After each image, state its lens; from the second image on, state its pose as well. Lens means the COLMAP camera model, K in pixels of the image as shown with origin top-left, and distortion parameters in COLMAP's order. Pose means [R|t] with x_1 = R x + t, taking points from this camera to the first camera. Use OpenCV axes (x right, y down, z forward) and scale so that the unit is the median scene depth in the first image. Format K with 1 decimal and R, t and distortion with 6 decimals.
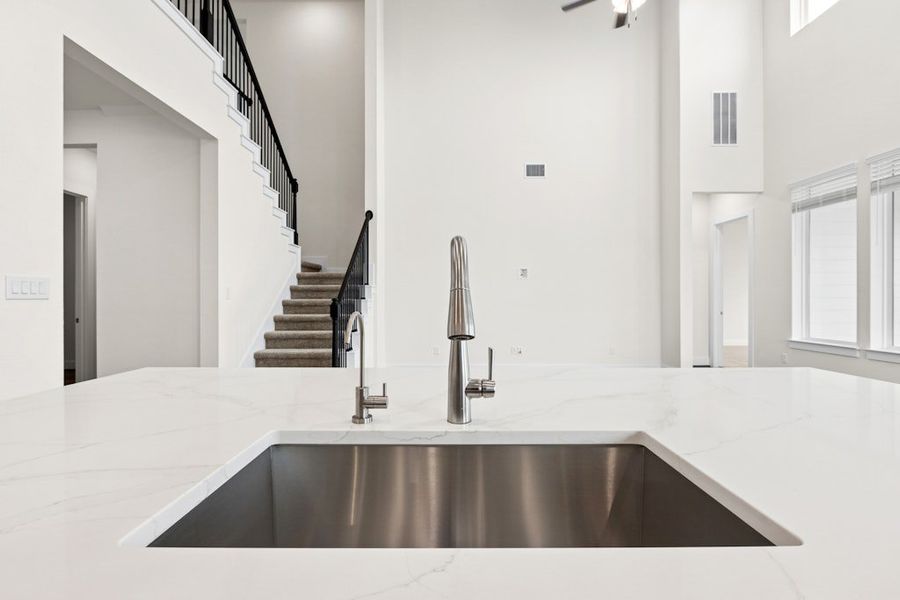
lens RADIAL K [[412.6, 0, 455.8], [0, 412.6, 297.8], [0, 0, 1]] dist [0.000993, 0.001405]
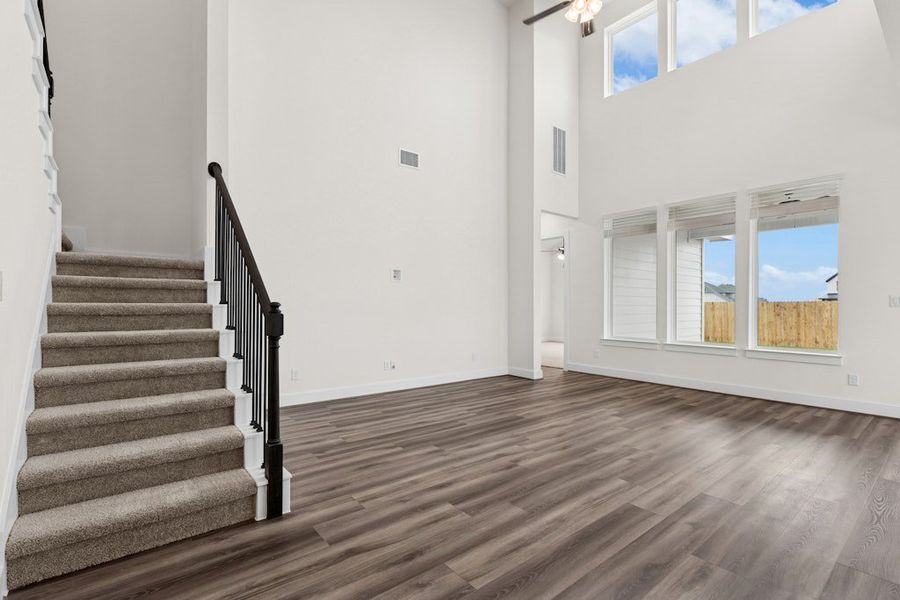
lens RADIAL K [[412.6, 0, 446.9], [0, 412.6, 302.3], [0, 0, 1]] dist [0.000993, 0.001405]
pose [[0.785921, 0.009699, 0.618251, -0.313013], [-0.008942, 0.999951, -0.004321, 0.000816], [-0.618262, -0.002132, 0.785969, 0.281521]]
